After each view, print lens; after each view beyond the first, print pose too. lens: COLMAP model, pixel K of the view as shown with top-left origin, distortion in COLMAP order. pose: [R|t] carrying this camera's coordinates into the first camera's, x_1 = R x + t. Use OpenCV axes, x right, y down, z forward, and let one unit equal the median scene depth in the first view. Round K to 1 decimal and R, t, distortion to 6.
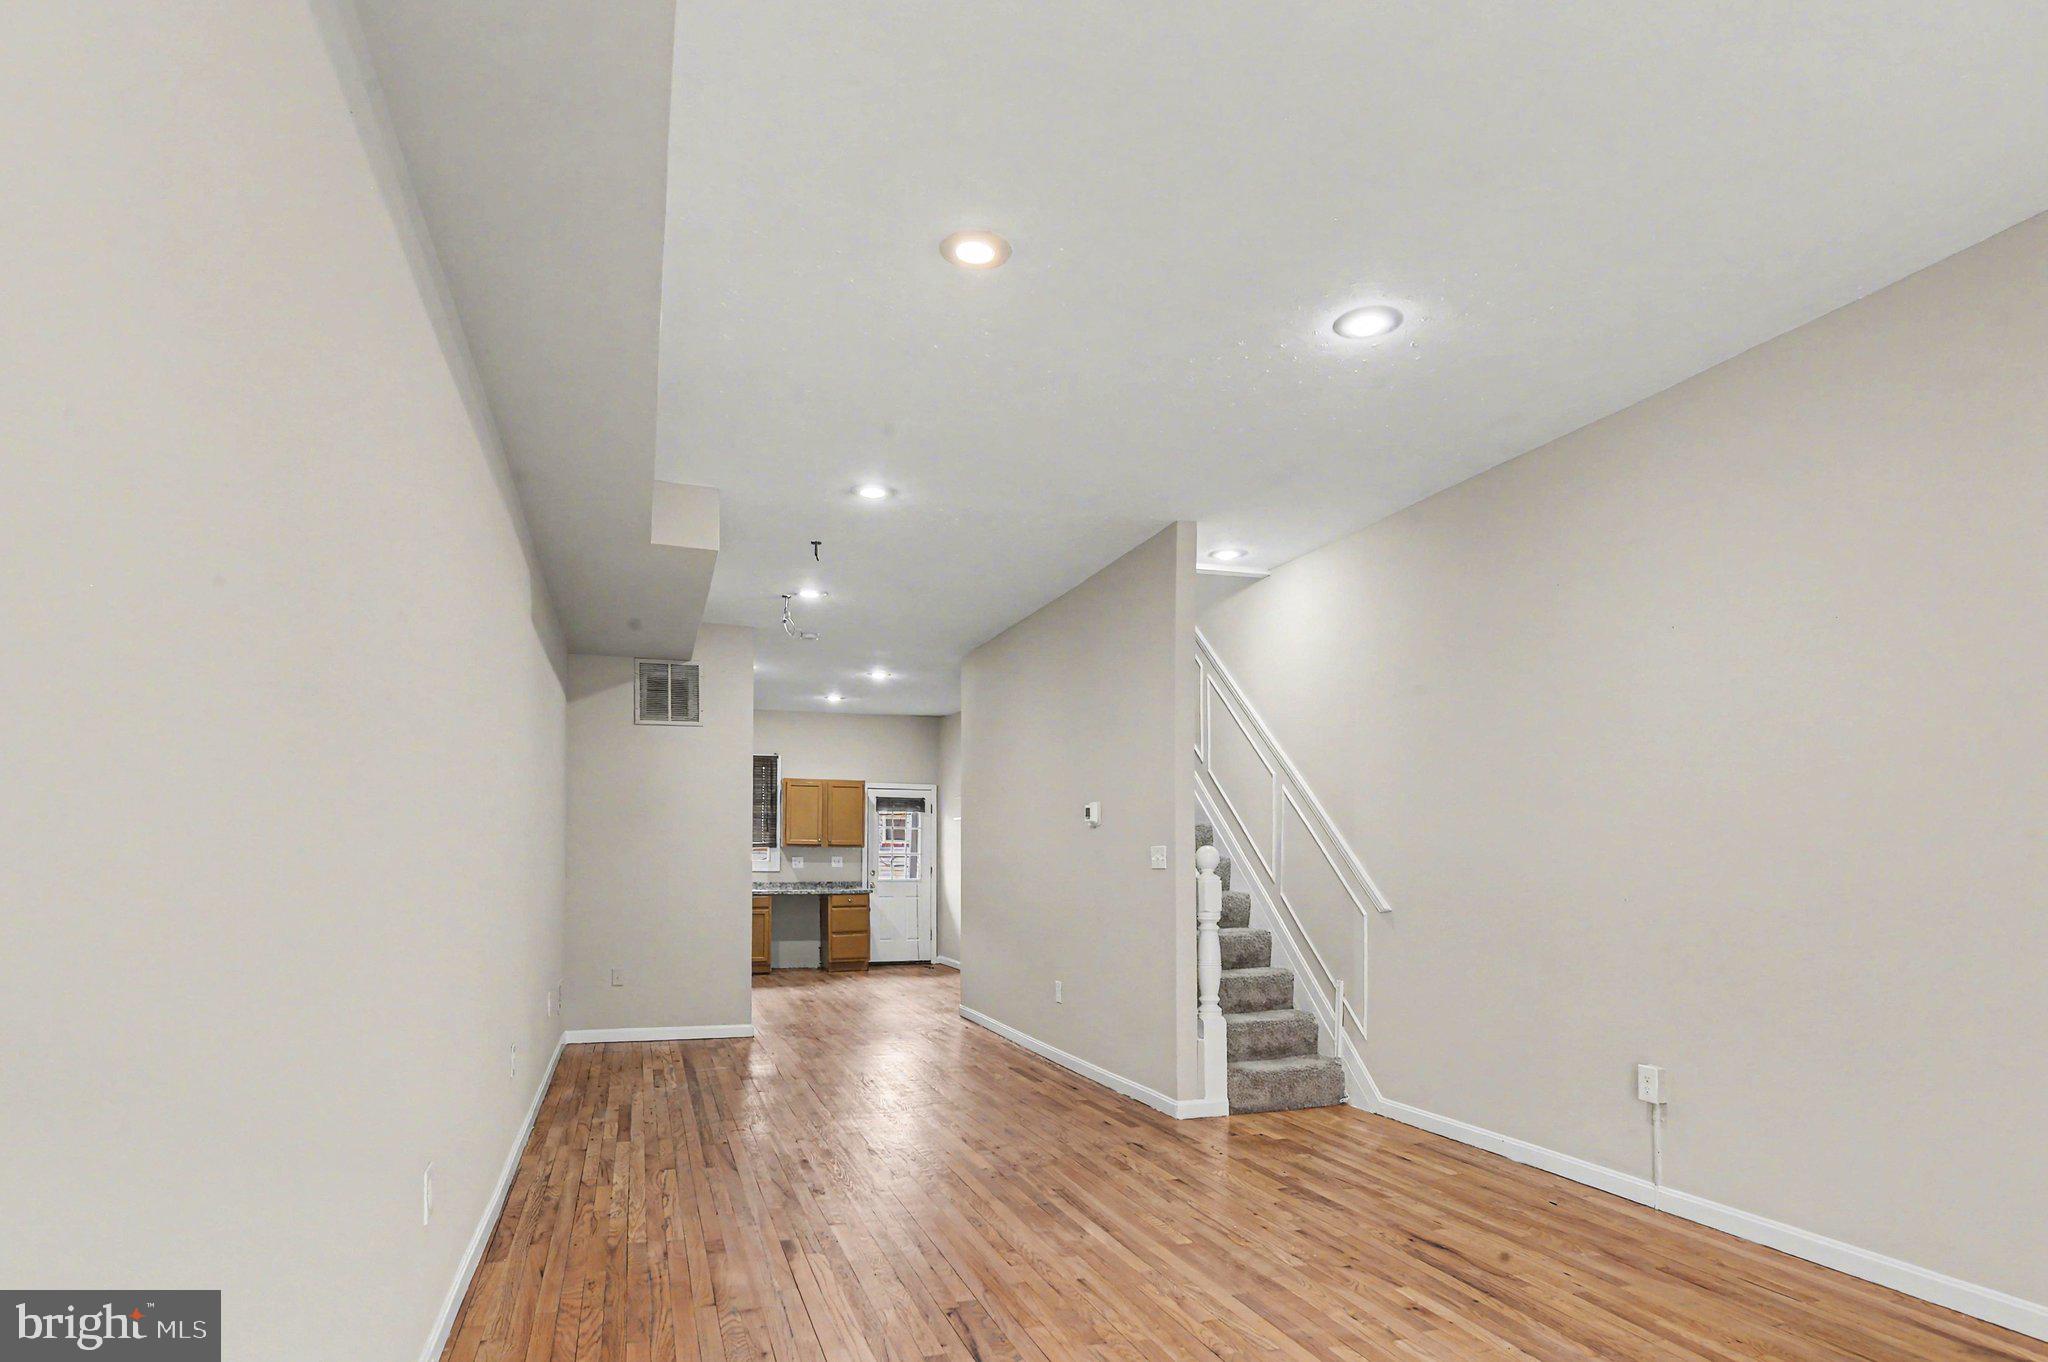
lens RADIAL K [[1128.2, 0, 1028.4], [0, 1128.2, 773.4], [0, 0, 1]] dist [0.000785, 0.000412]
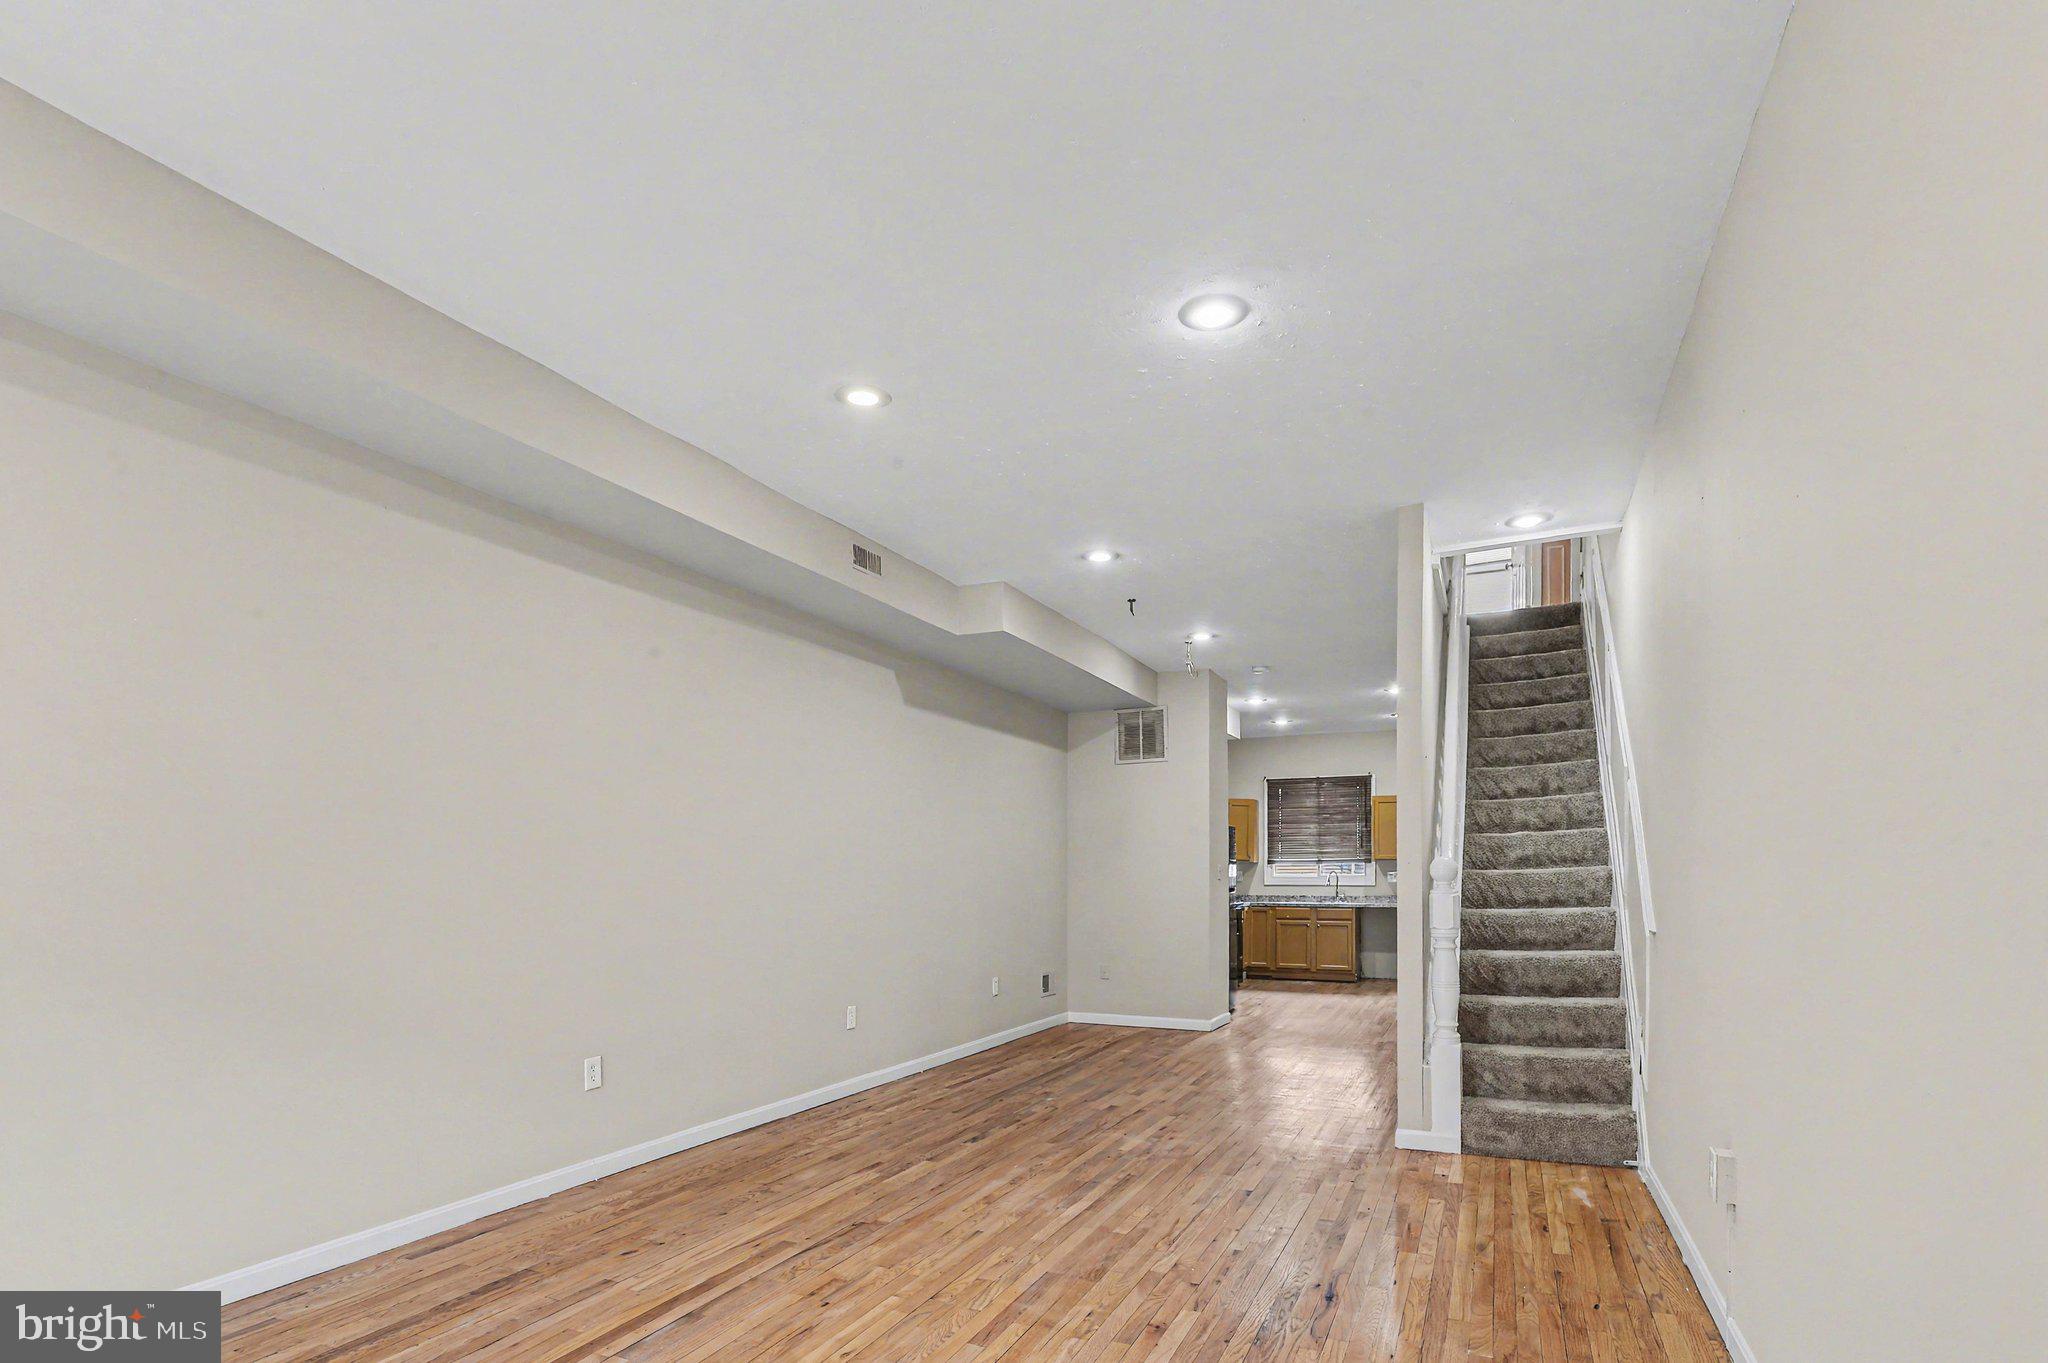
lens RADIAL K [[1078.8, 0, 1046.3], [0, 1078.8, 797.1], [0, 0, 1]] dist [-0.002934, -0.000657]
pose [[0.714654, -0.059364, -0.696954, 0.386746], [0.062556, 0.997824, -0.020847, 0.010603], [0.696675, -0.028700, 0.716812, 0.109160]]
